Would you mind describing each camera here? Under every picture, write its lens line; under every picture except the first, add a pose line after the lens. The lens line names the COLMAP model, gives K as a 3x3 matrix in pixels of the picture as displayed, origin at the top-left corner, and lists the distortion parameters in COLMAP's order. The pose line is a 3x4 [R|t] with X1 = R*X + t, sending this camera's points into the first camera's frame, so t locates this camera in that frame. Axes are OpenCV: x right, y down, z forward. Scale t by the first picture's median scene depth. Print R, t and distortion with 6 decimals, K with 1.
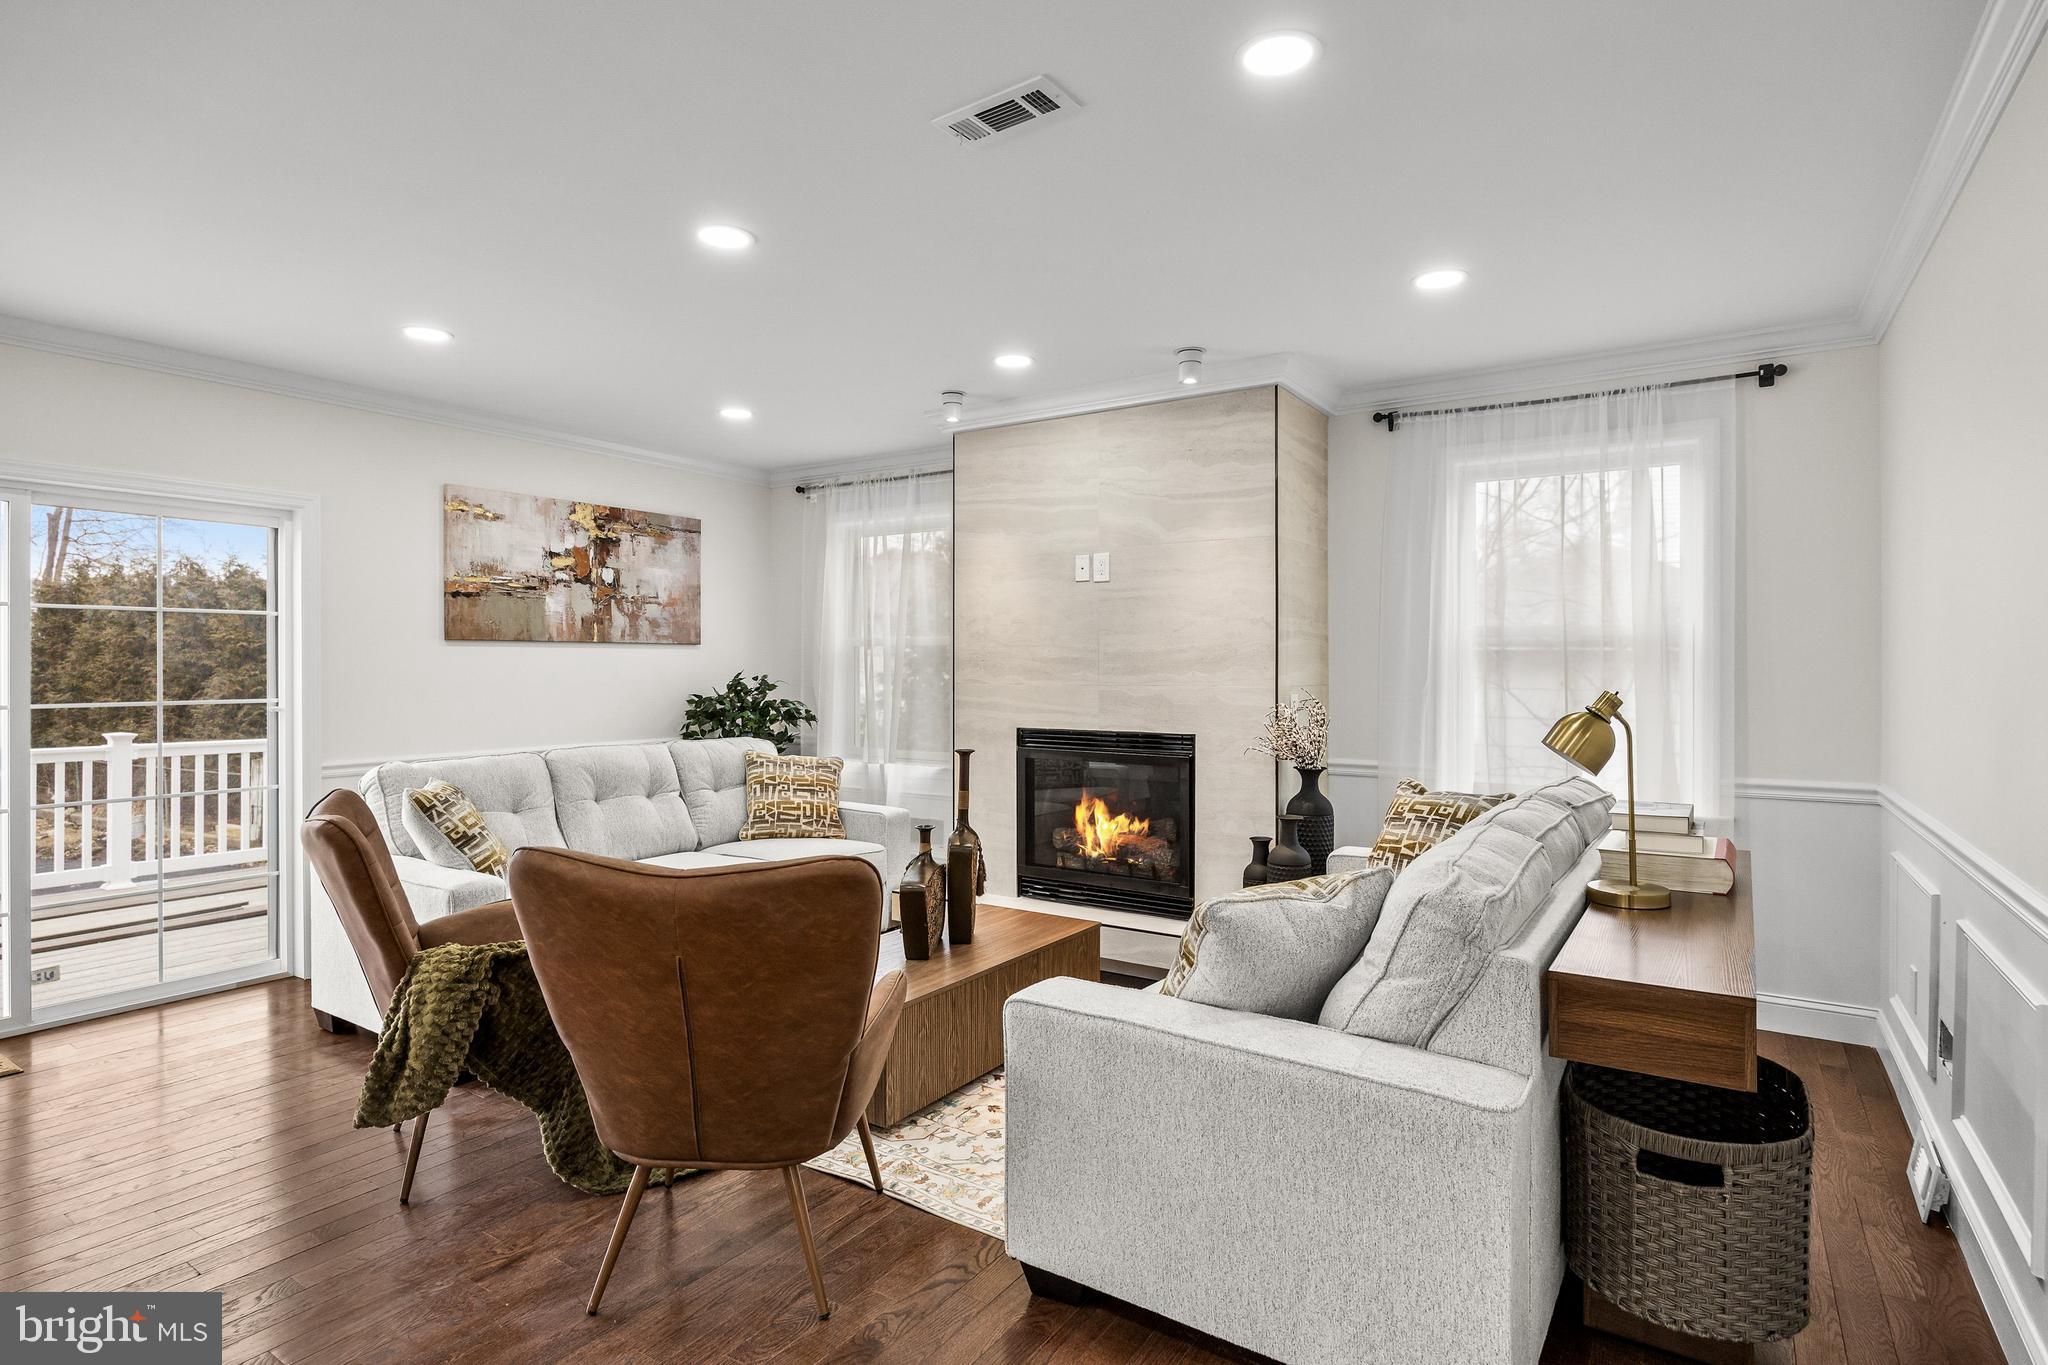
lens RADIAL K [[1049.8, 0, 1024.4], [0, 1049.8, 667.2], [0, 0, 1]] dist [-0.010843, 0.000055]
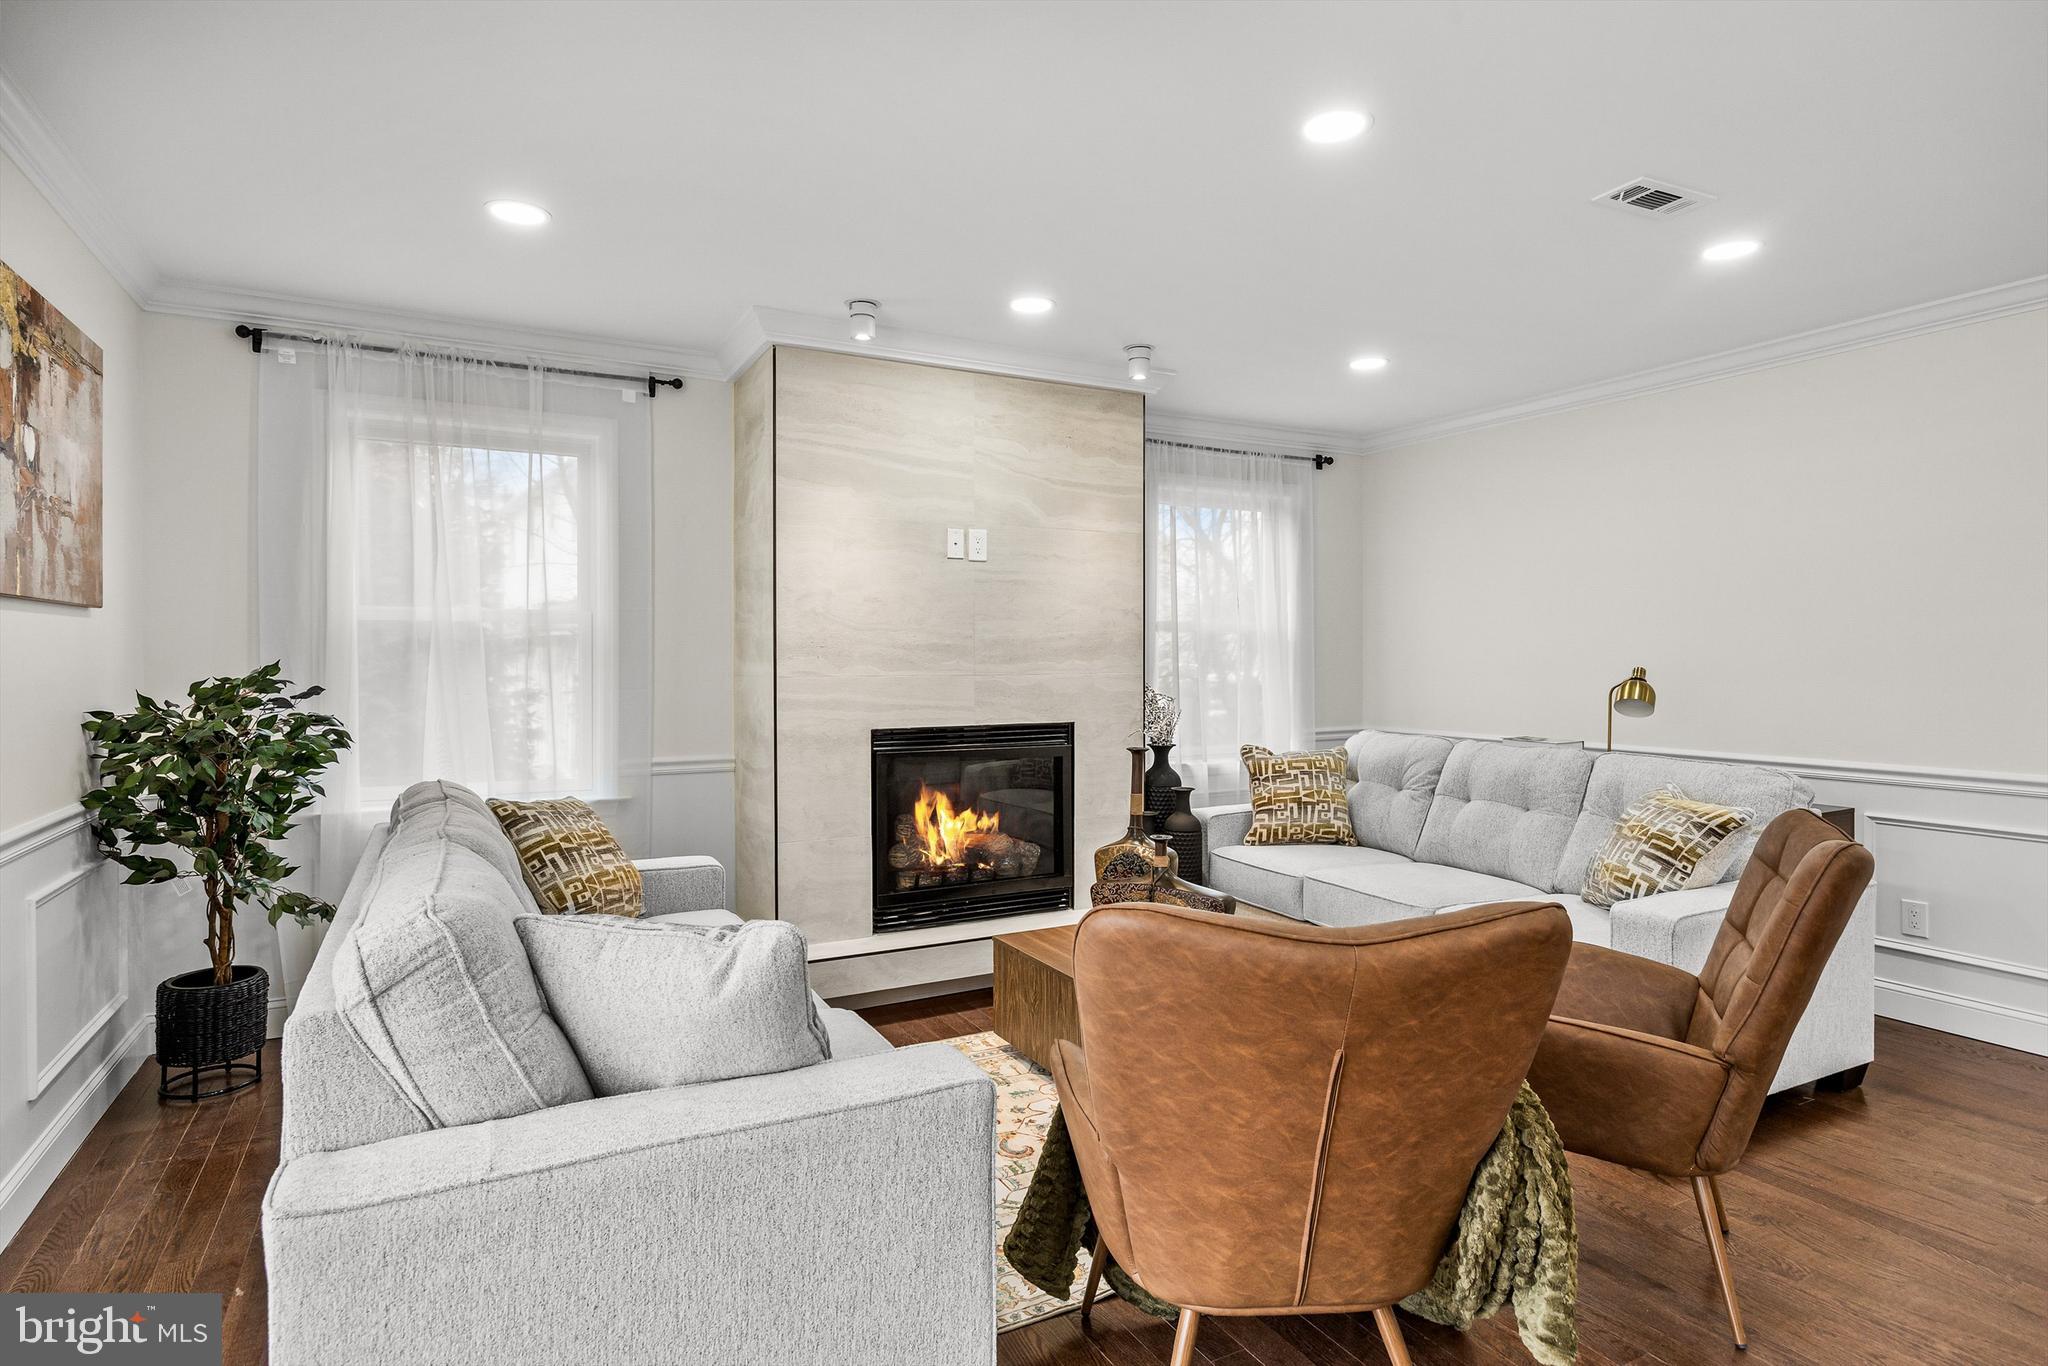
lens RADIAL K [[1085.1, 0, 1025.8], [0, 1085.1, 662.9], [0, 0, 1]] dist [-0.007831, 0.000470]
pose [[0.470333, -0.006338, 0.882466, -0.724222], [0.001298, 0.999978, 0.006491, 0.000873], [-0.882488, -0.001907, 0.470331, 0.516820]]
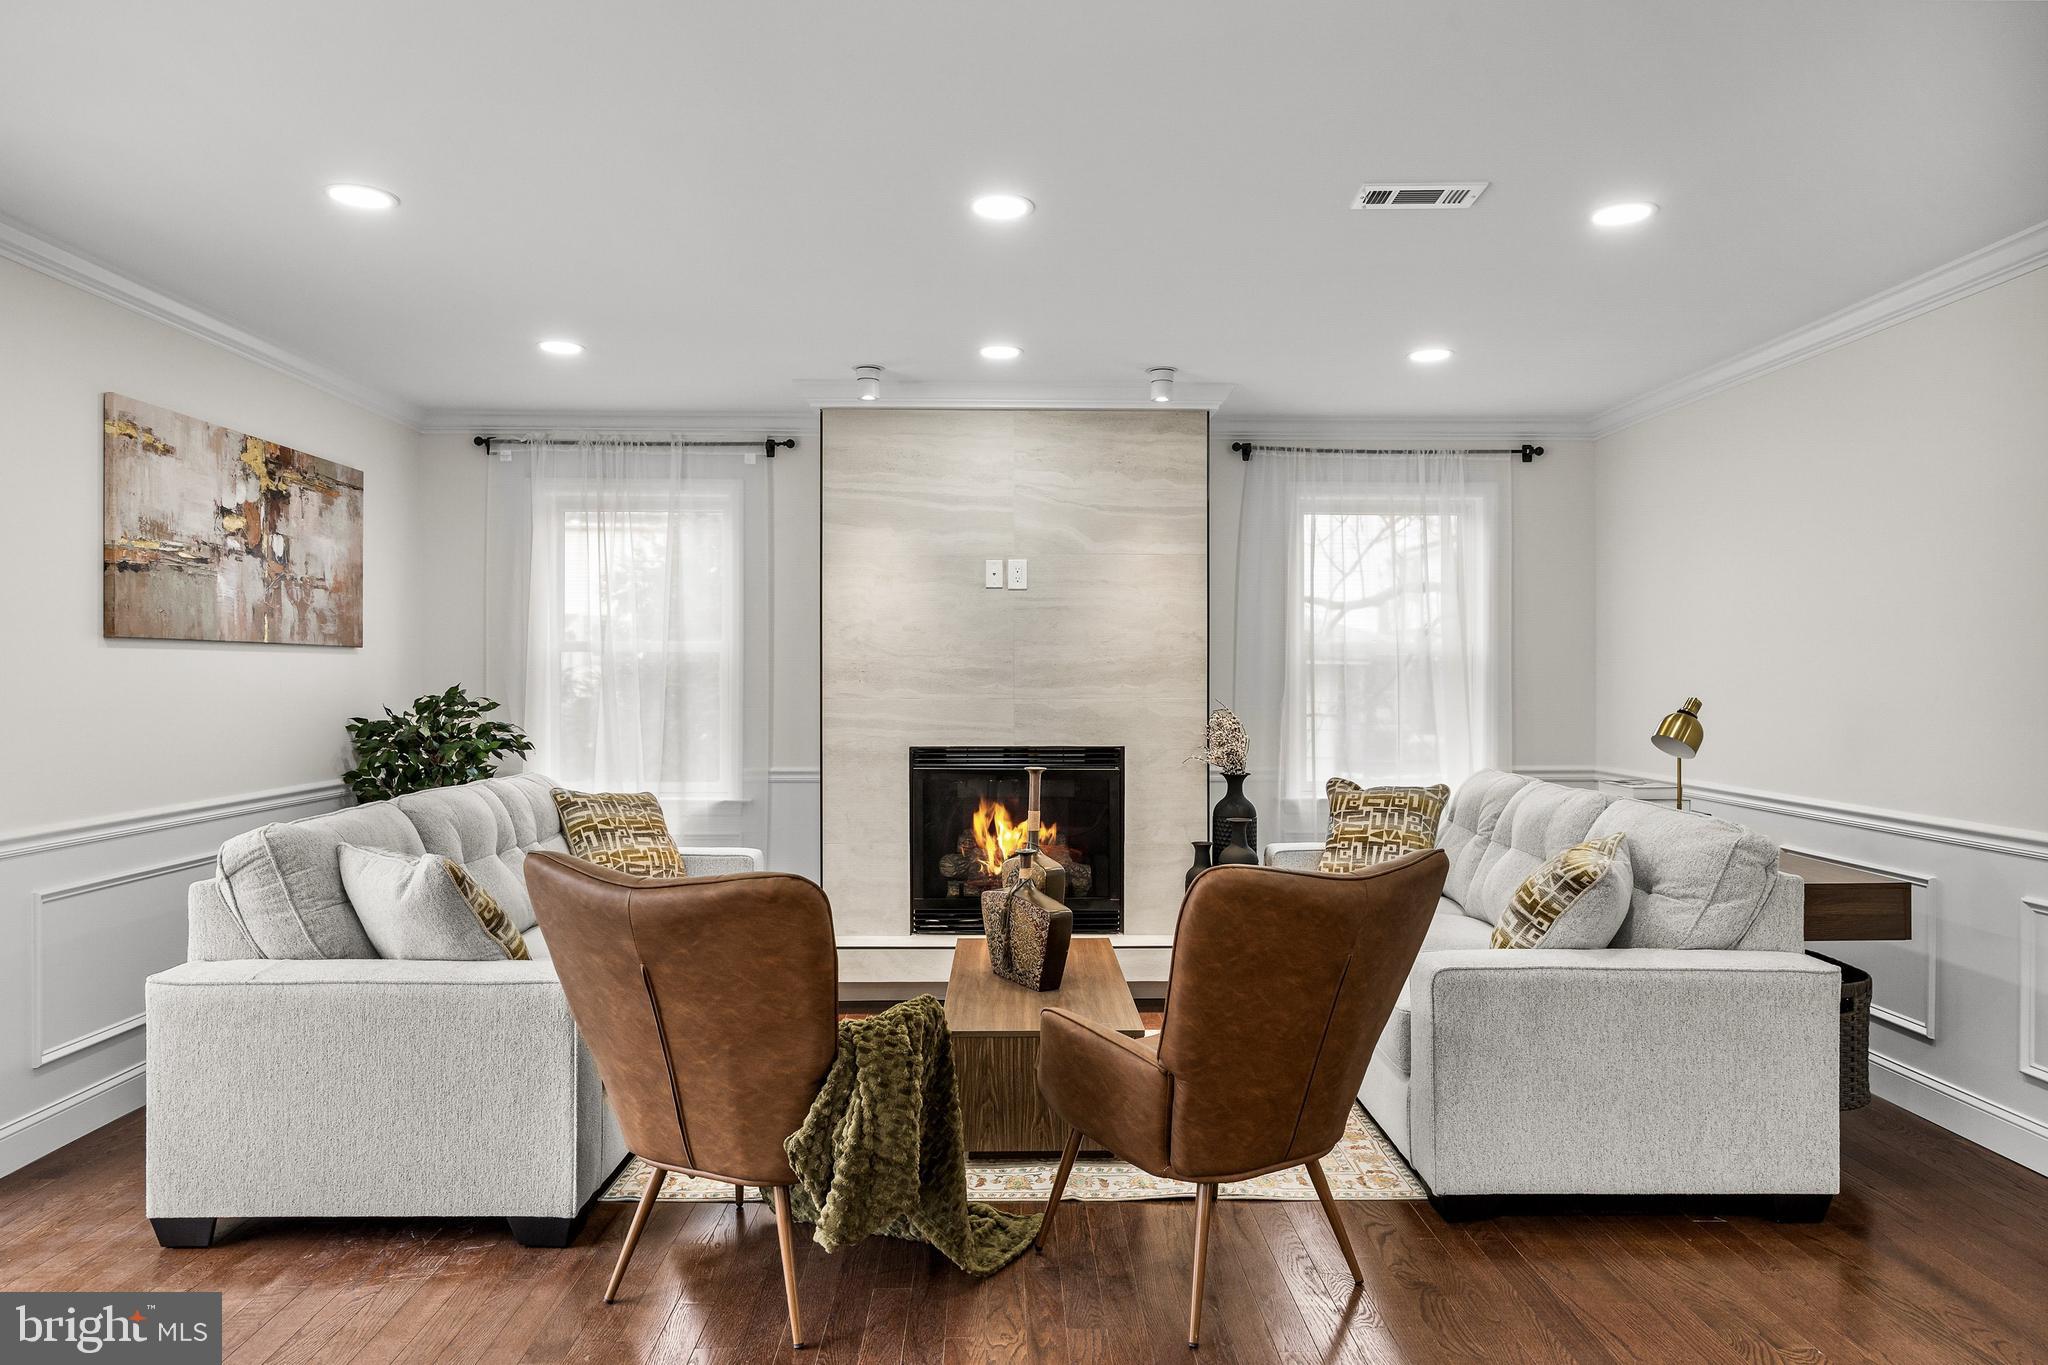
lens RADIAL K [[1265.3, 0, 1023.4], [0, 1265.3, 674.9], [0, 0, 1]] dist [-0.008067, 0.009961]
pose [[0.822430, 0.000643, 0.568866, -0.565197], [-0.000121, 1.000000, -0.000955, -0.003024], [-0.568867, 0.000717, 0.822429, 0.055921]]
